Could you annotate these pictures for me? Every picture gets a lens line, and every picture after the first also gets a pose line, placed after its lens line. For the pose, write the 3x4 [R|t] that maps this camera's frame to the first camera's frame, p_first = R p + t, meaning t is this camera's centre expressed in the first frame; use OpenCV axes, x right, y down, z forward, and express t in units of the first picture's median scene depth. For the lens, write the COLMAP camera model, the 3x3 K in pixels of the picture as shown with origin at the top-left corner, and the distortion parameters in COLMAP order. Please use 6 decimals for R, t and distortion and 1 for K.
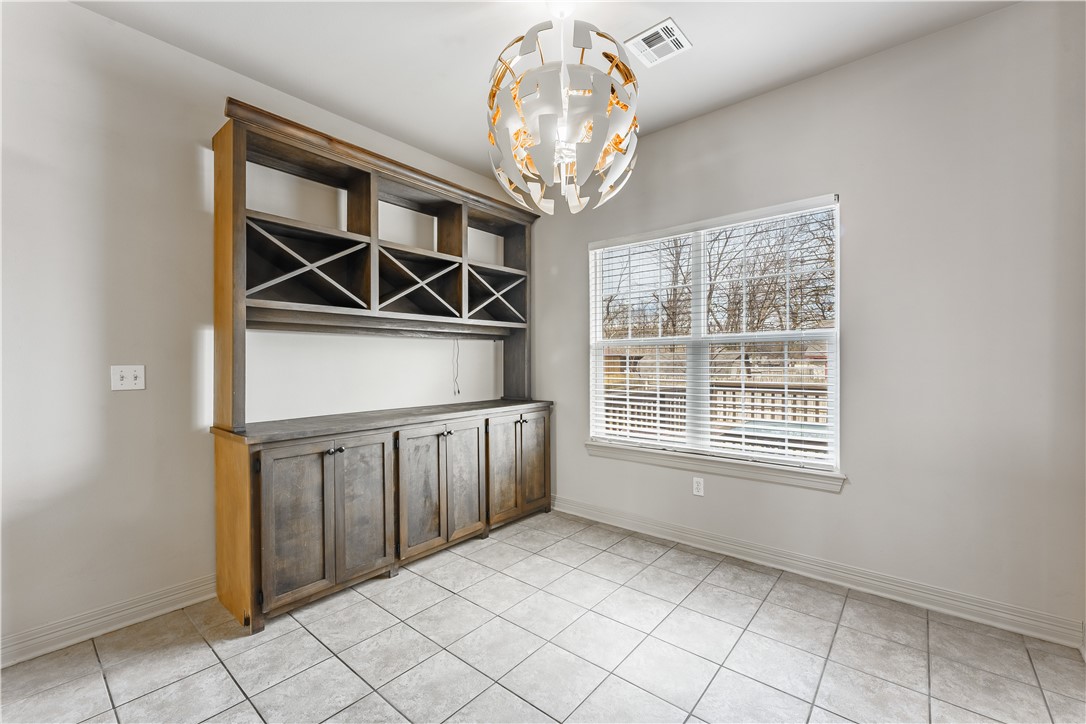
lens RADIAL K [[447.1, 0, 535.4], [0, 447.1, 360.4], [0, 0, 1]] dist [-0.000998, 0.000531]
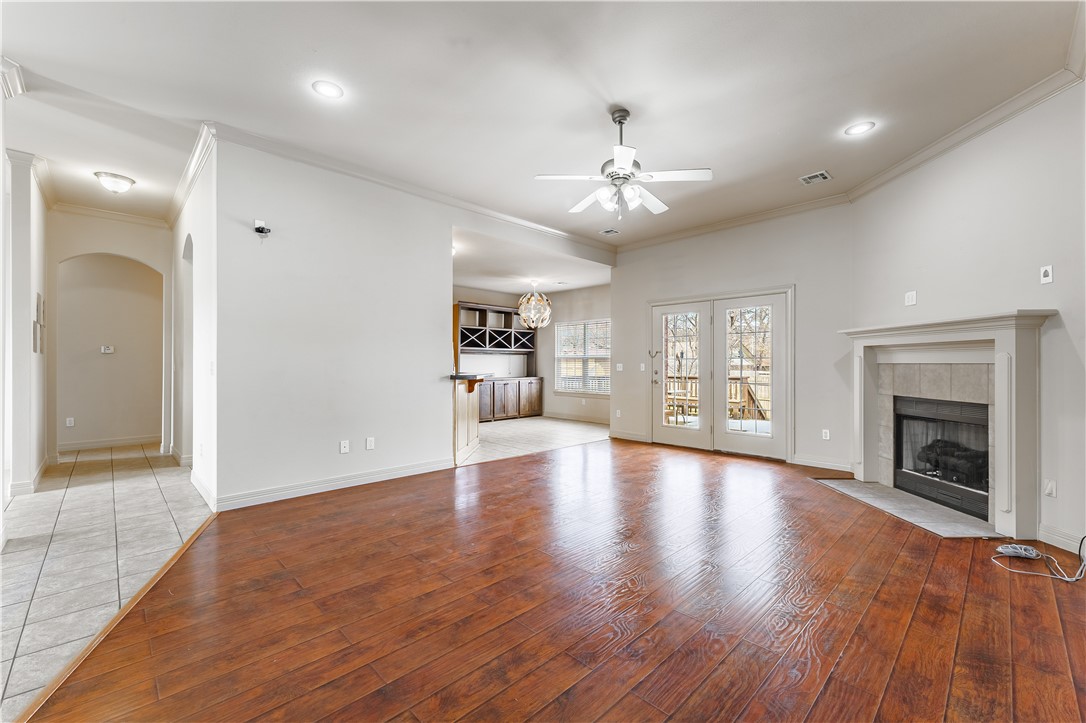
lens RADIAL K [[447.1, 0, 547.9], [0, 447.1, 362.2], [0, 0, 1]] dist [-0.000998, 0.000531]
pose [[0.996628, 0.008795, -0.081574, 0.339135], [-0.008857, 0.999961, -0.000396, -0.002563], [0.081567, 0.001117, 0.996667, -2.069507]]
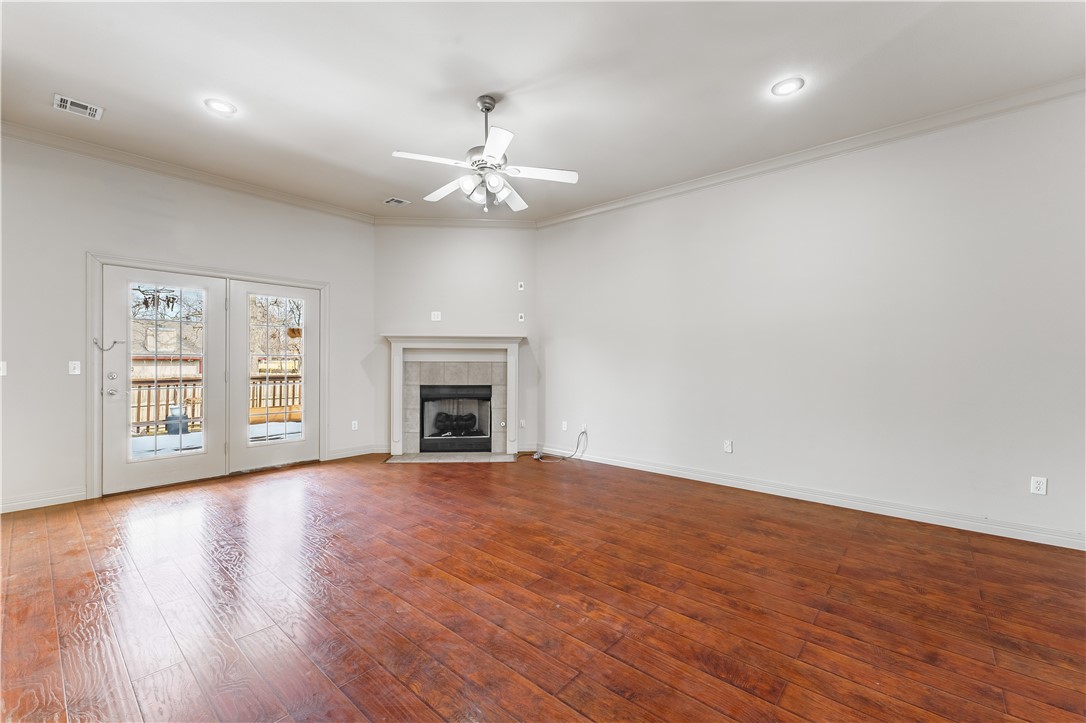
lens RADIAL K [[447.1, 0, 541.9], [0, 447.1, 361.9], [0, 0, 1]] dist [-0.000998, 0.000531]
pose [[0.008690, 0.006331, 0.999942, -0.591727], [-0.005528, 0.999965, -0.006283, 0.001567], [-0.999947, -0.005473, 0.008725, -1.130016]]
